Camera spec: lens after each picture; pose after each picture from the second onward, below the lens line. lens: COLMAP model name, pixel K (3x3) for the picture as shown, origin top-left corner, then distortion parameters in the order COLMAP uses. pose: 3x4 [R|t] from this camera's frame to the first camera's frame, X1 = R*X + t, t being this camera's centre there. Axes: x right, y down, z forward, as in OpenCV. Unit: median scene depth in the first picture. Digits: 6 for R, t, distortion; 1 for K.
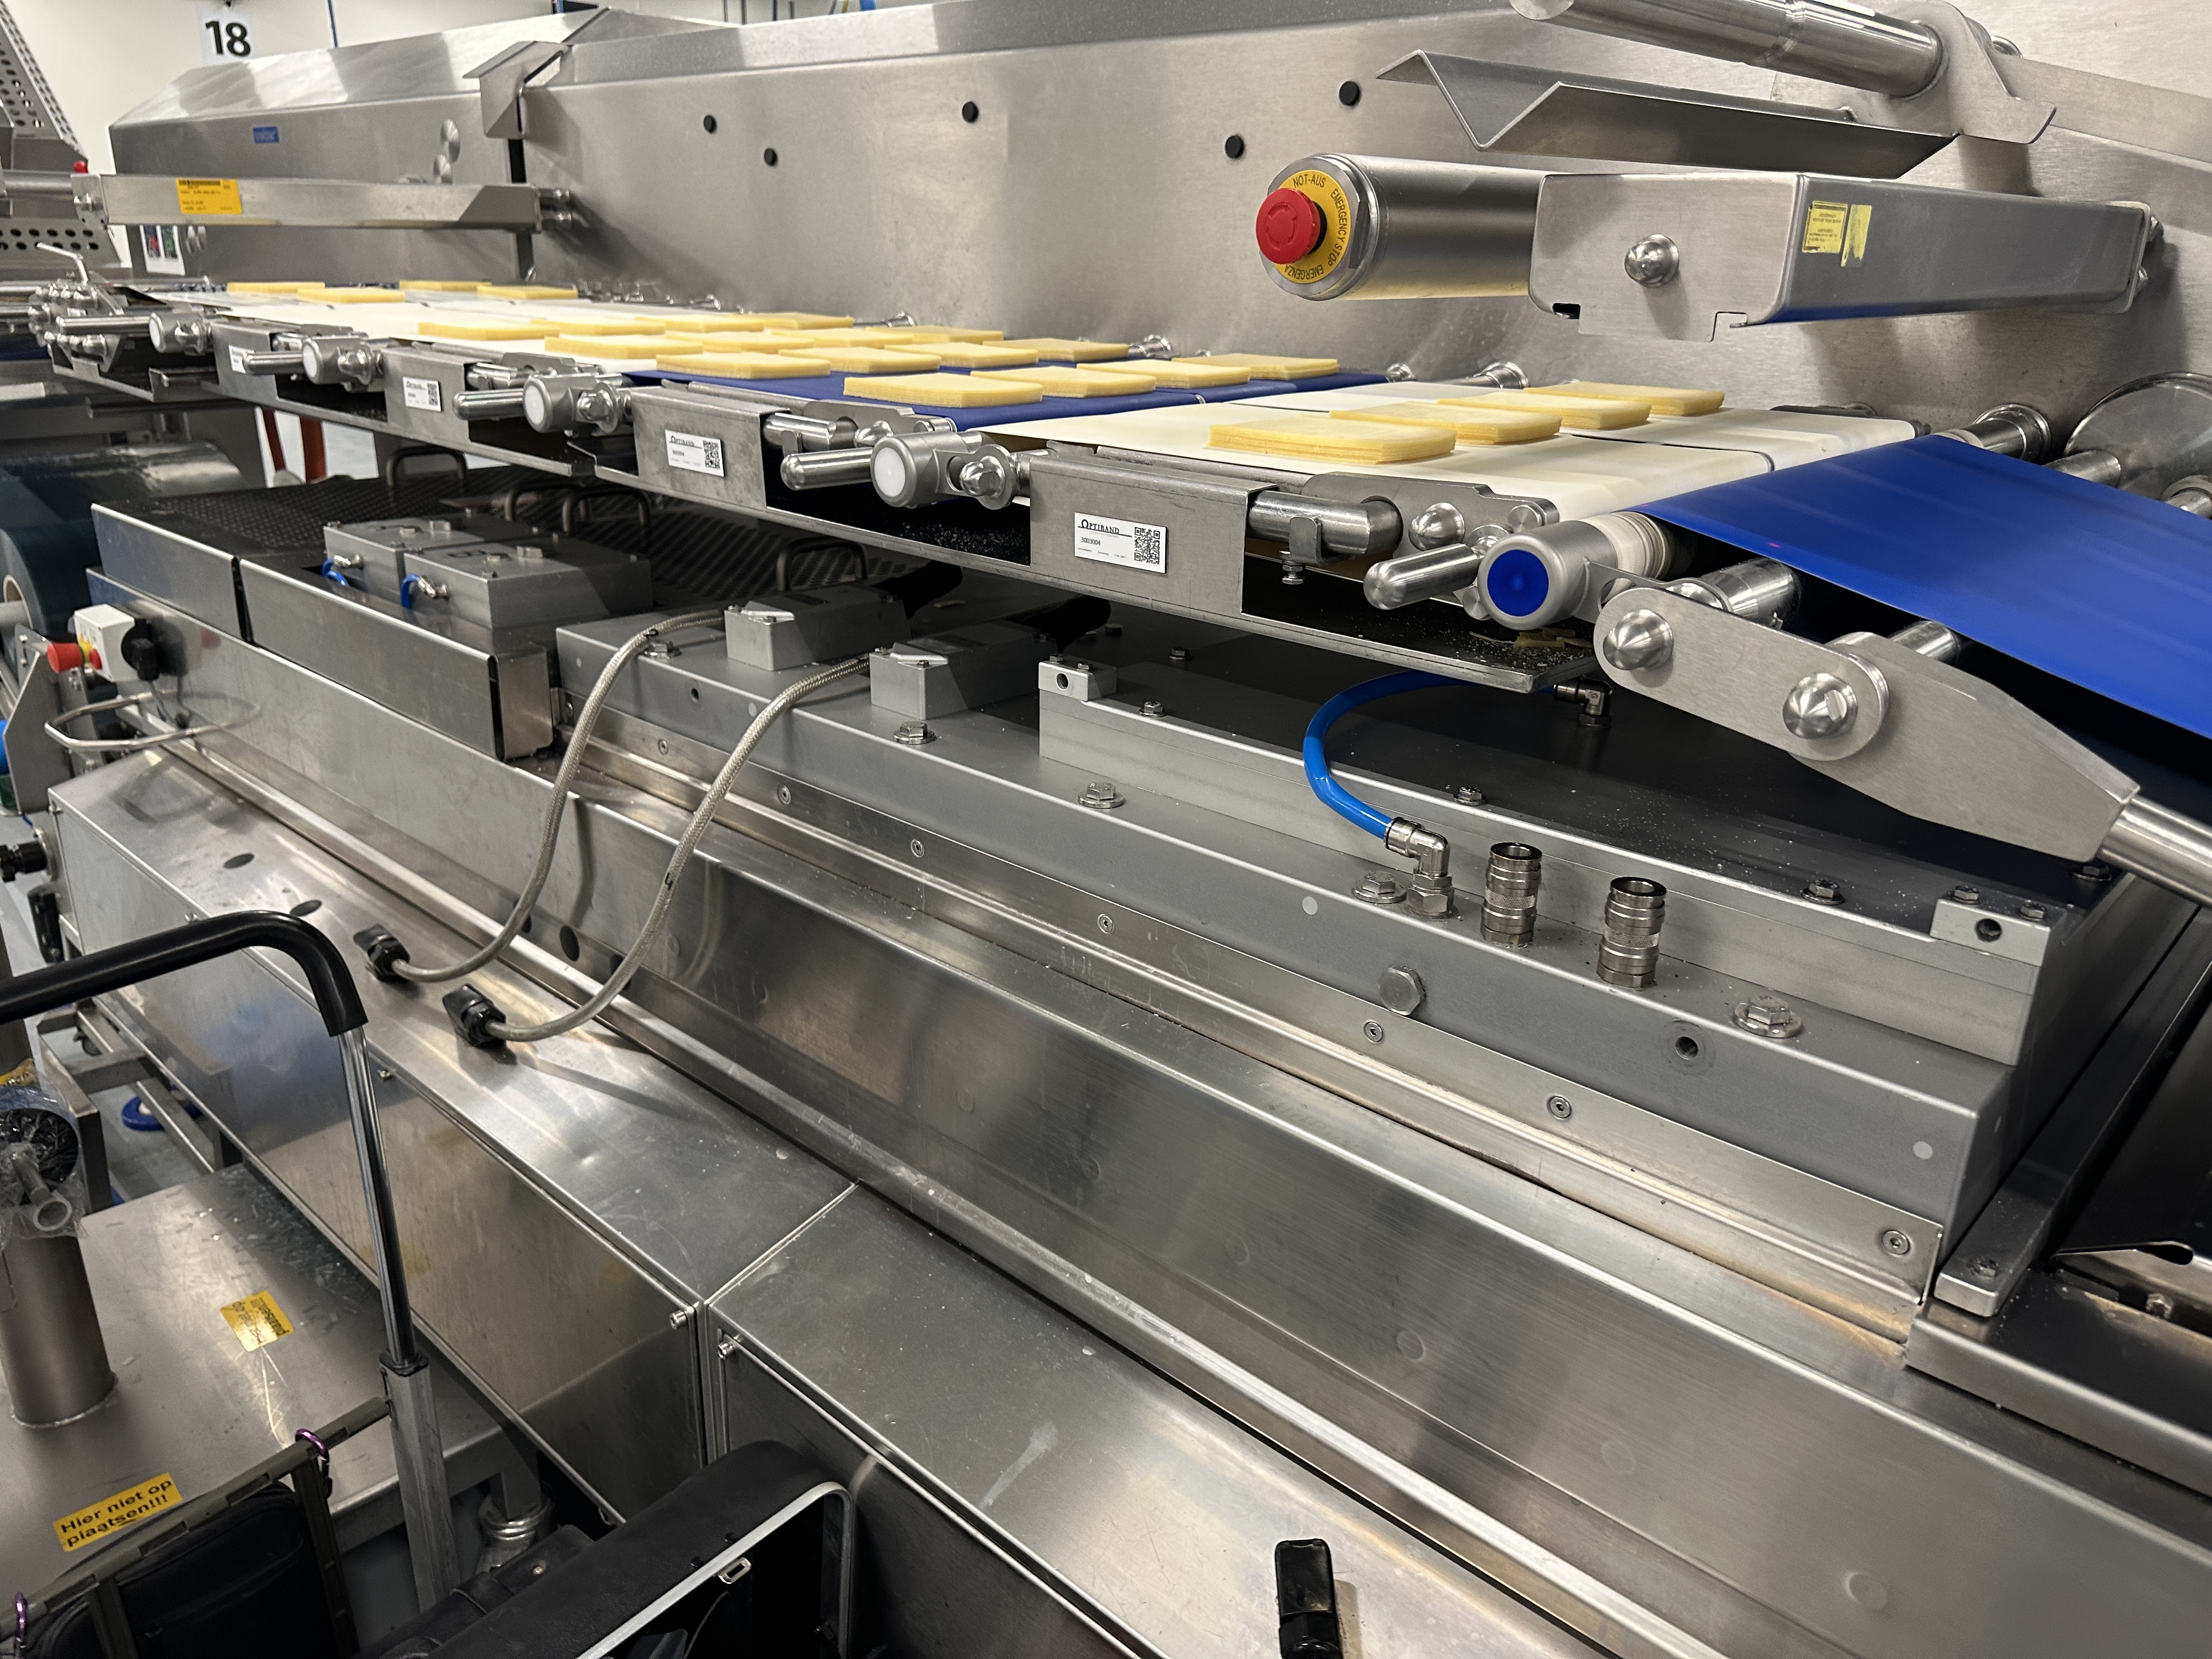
lens RADIAL K [[1561.5, 0, 1114.9], [0, 1561.5, 823.0], [0, 0, 1]] dist [0.057419, -0.072508]
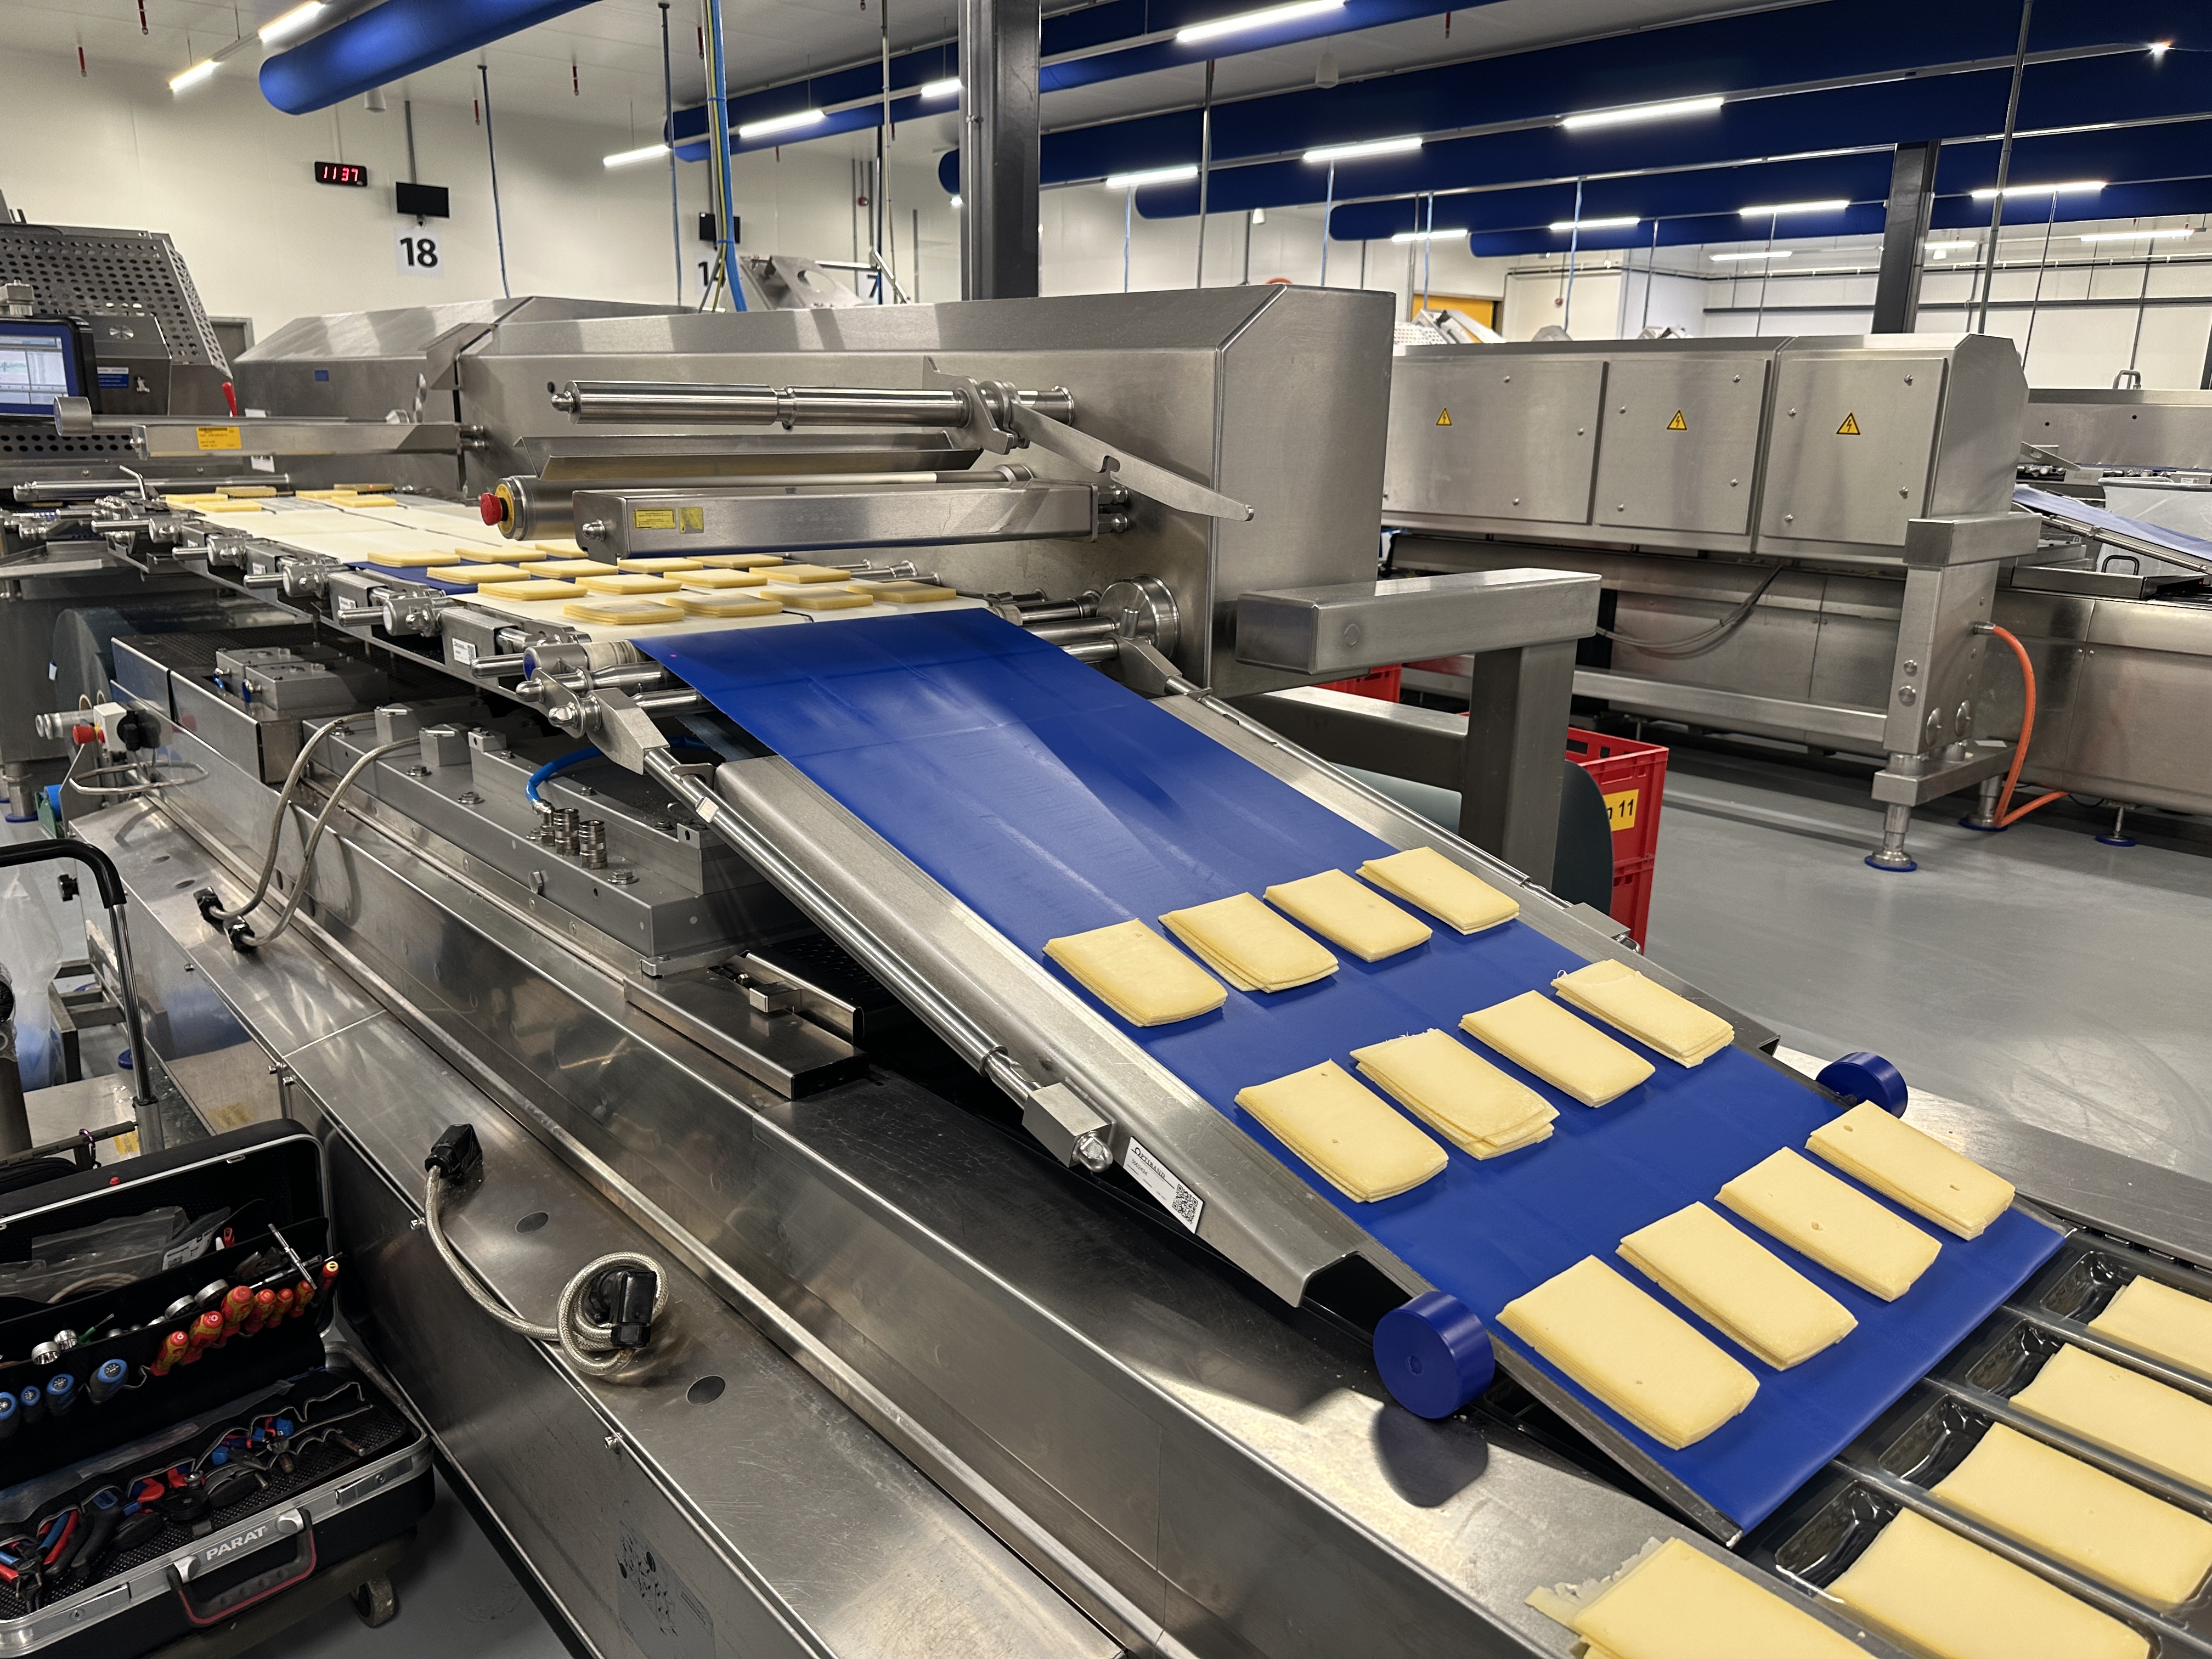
lens RADIAL K [[1561.5, 0, 1114.9], [0, 1561.5, 823.0], [0, 0, 1]] dist [0.057419, -0.072508]
pose [[0.994832, 0.021139, -0.099308, 0.588872], [-0.030481, 0.995151, -0.093513, 0.112626], [0.096849, 0.096057, 0.990653, -0.506548]]
